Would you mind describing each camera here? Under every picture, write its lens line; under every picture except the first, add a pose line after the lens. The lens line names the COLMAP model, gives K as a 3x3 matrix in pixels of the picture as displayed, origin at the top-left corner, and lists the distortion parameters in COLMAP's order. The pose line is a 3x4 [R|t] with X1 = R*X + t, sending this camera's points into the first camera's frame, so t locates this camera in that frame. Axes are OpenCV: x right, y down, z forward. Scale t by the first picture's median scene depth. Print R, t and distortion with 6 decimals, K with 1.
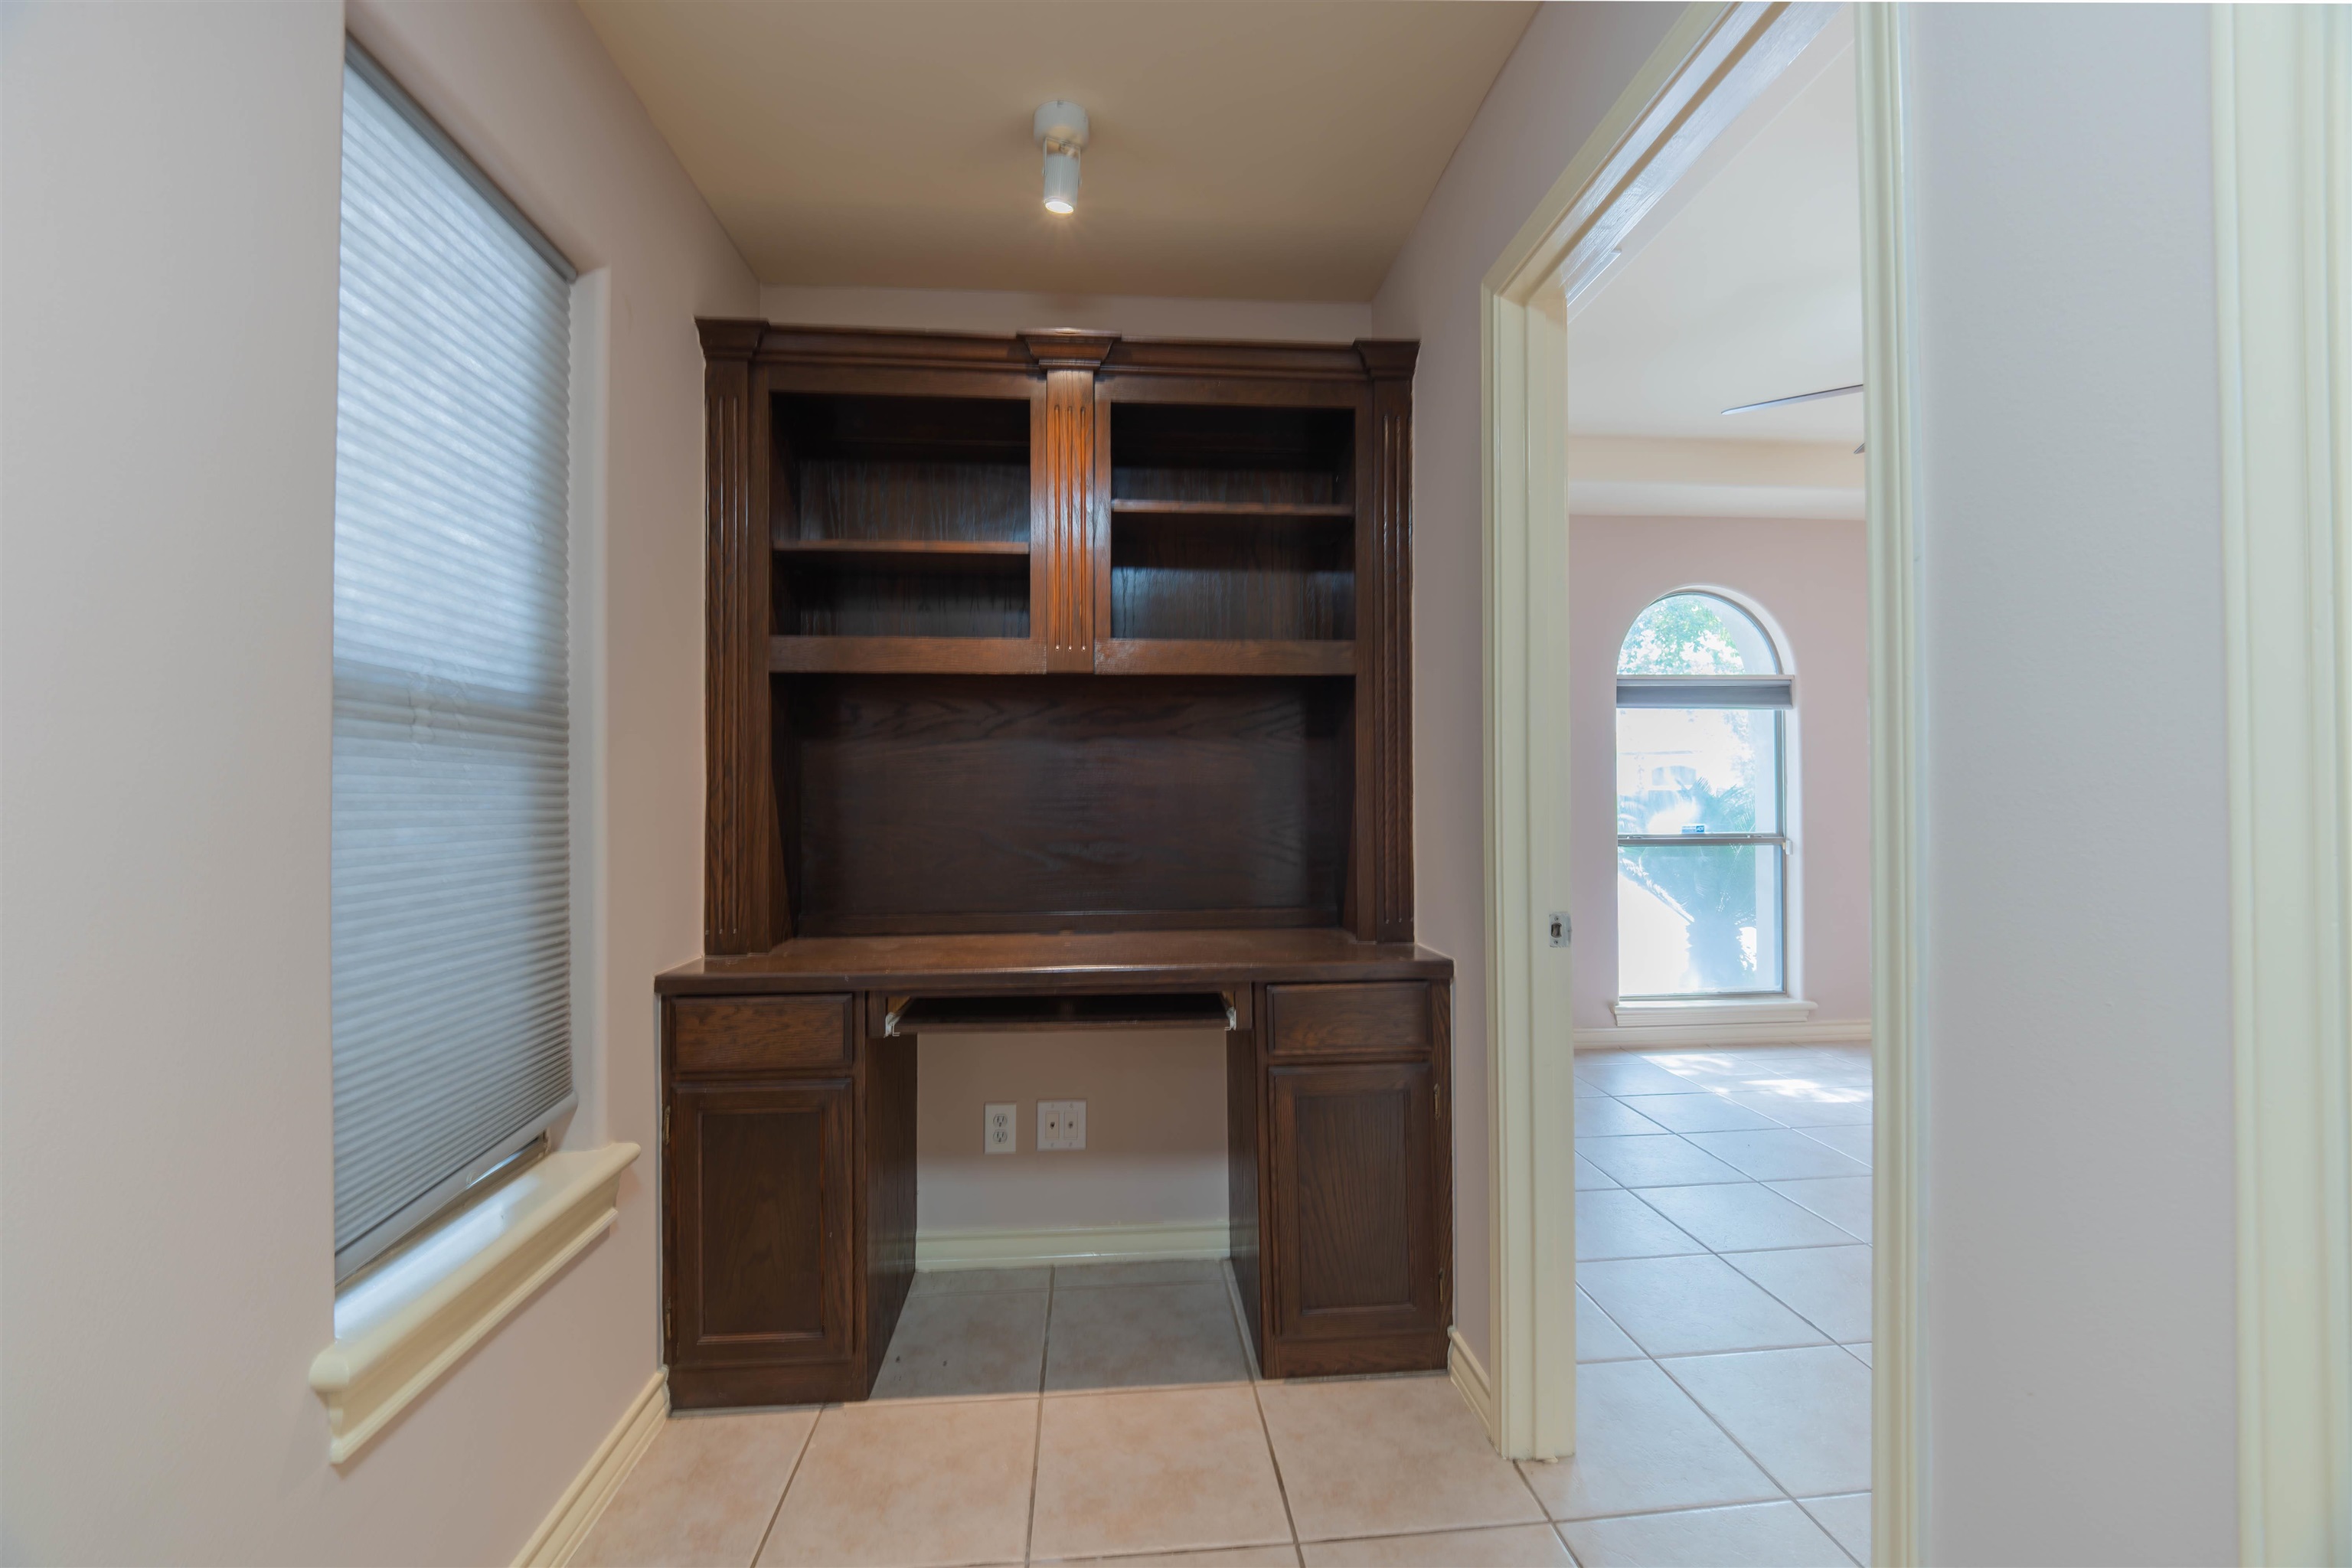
lens RADIAL K [[966.7, 0, 1177.9], [0, 966.7, 790.2], [0, 0, 1]] dist [-0.003116, -0.006894]
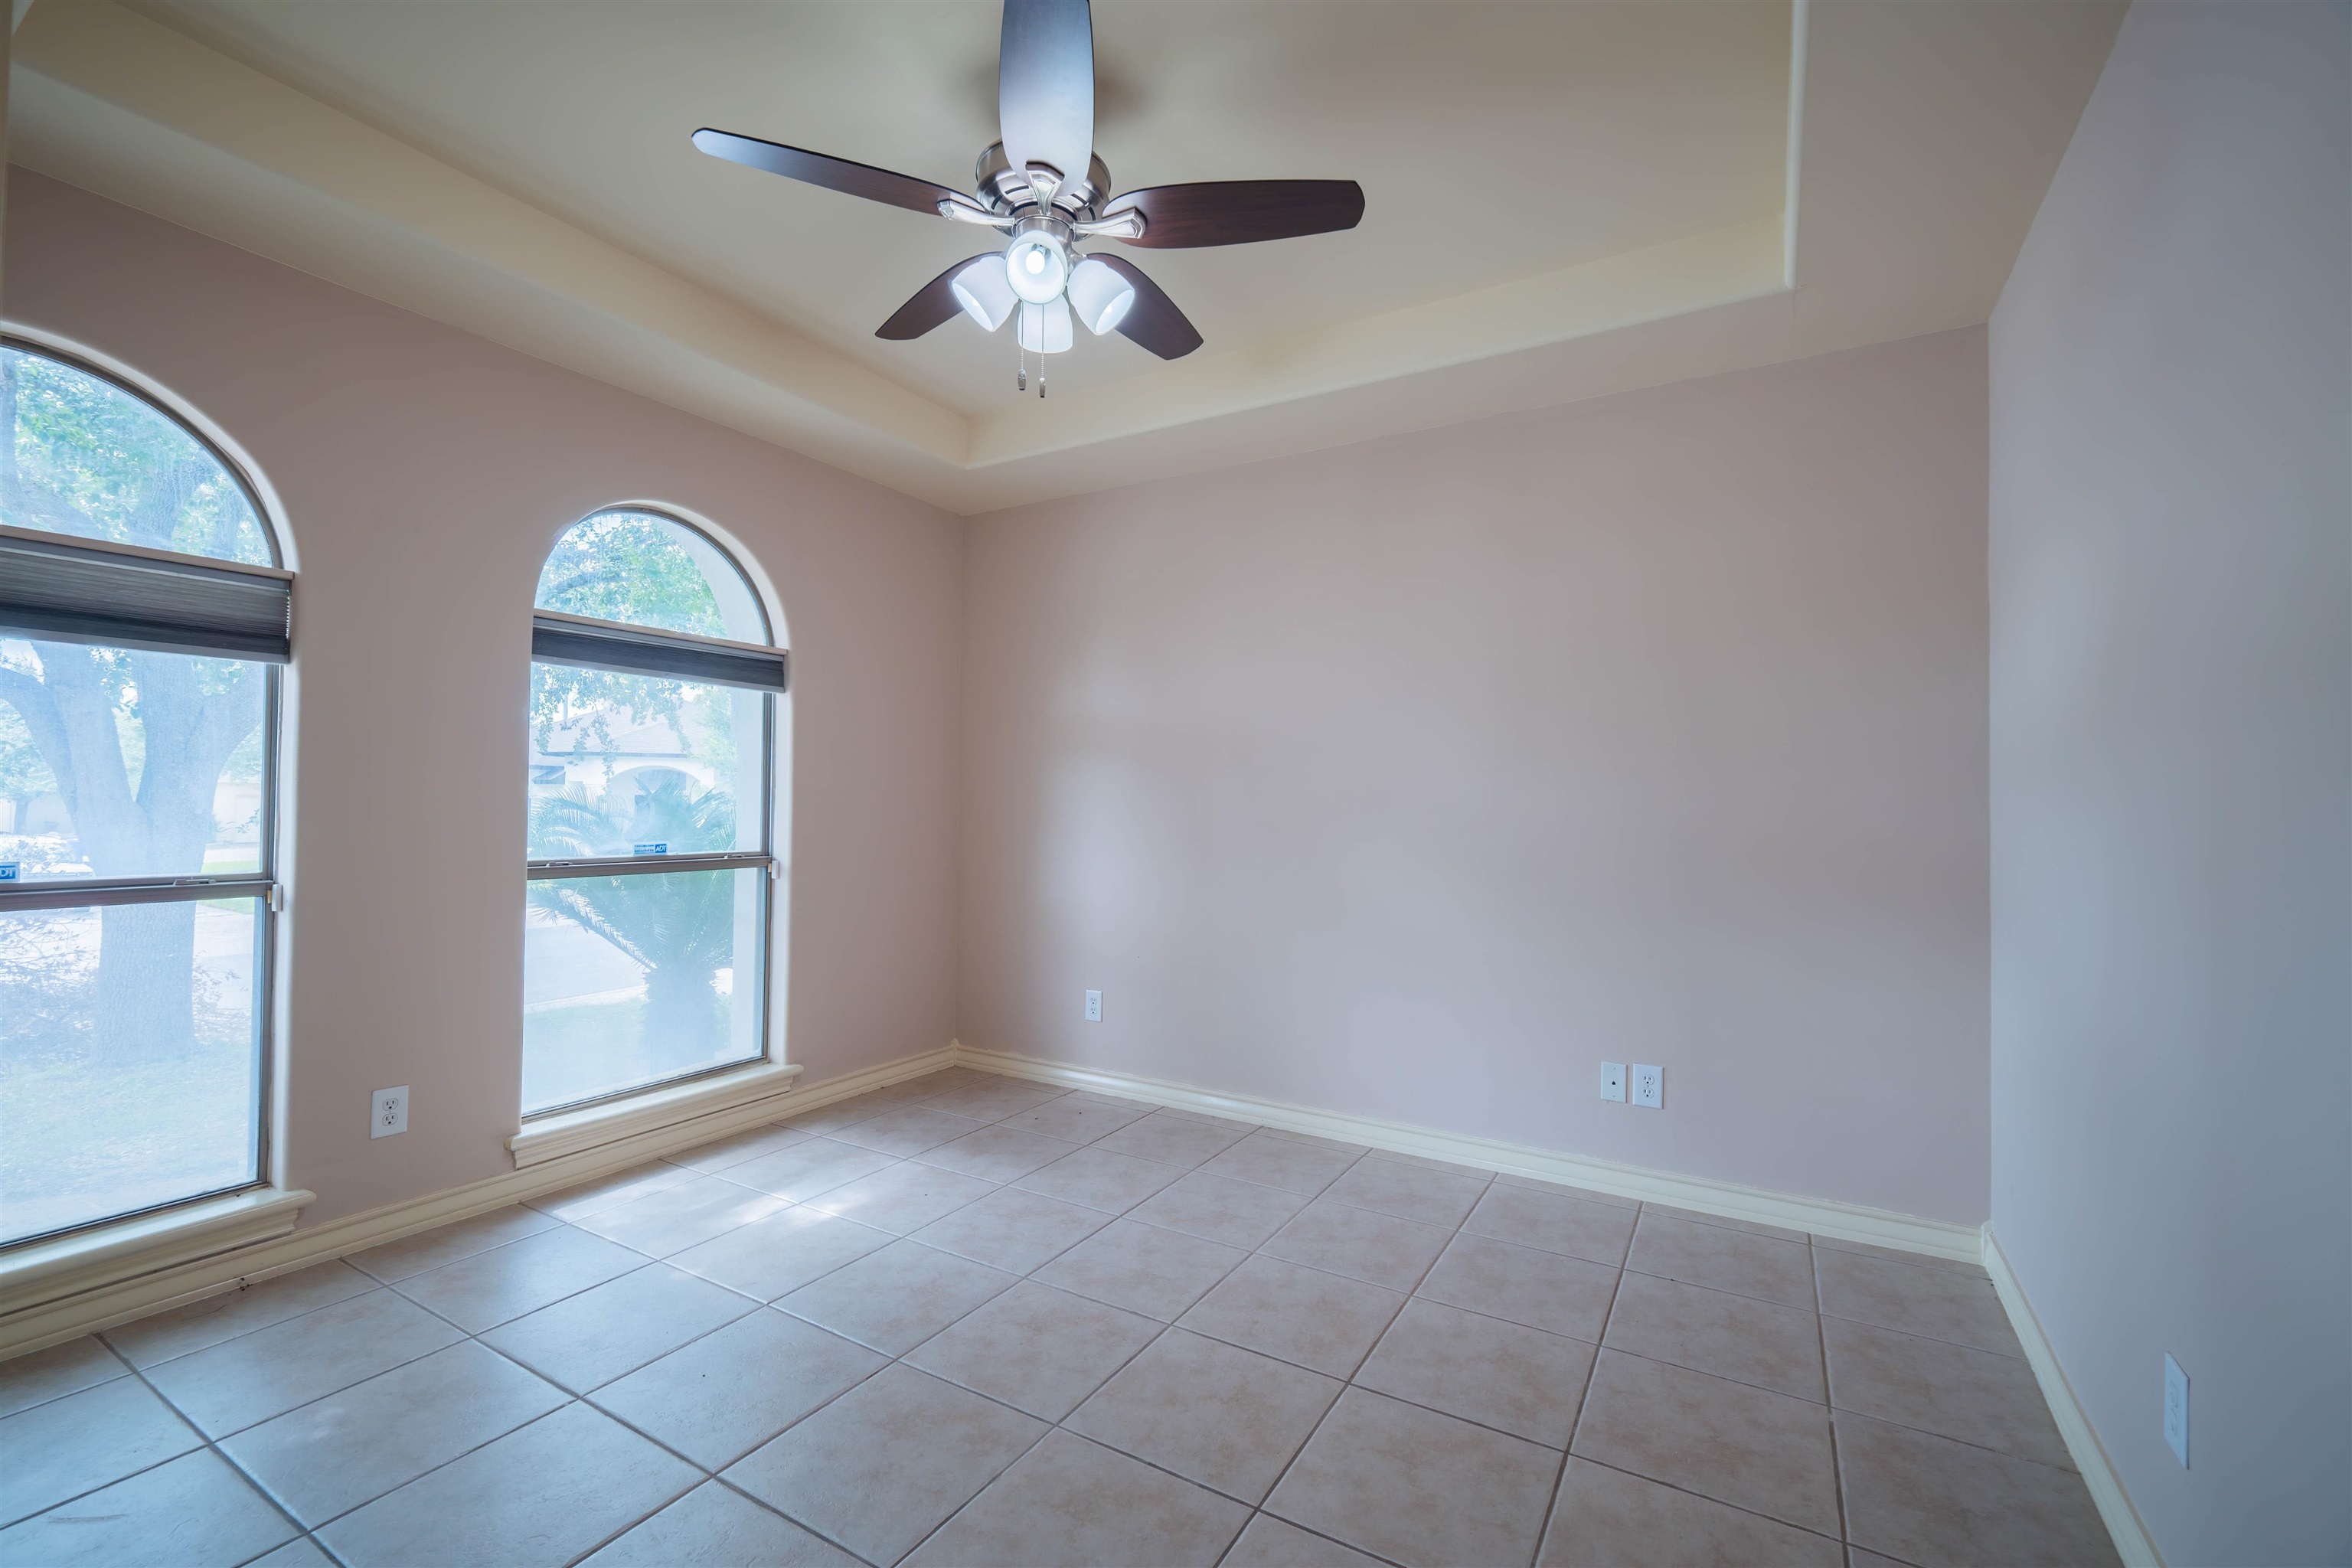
lens RADIAL K [[966.7, 0, 1185.4], [0, 966.7, 784.5], [0, 0, 1]] dist [-0.003116, -0.006894]
pose [[0.565561, 0.029310, 0.824186, 0.173196], [-0.019406, 0.999565, -0.022230, 0.001163], [-0.824478, -0.003422, 0.565883, 0.281550]]
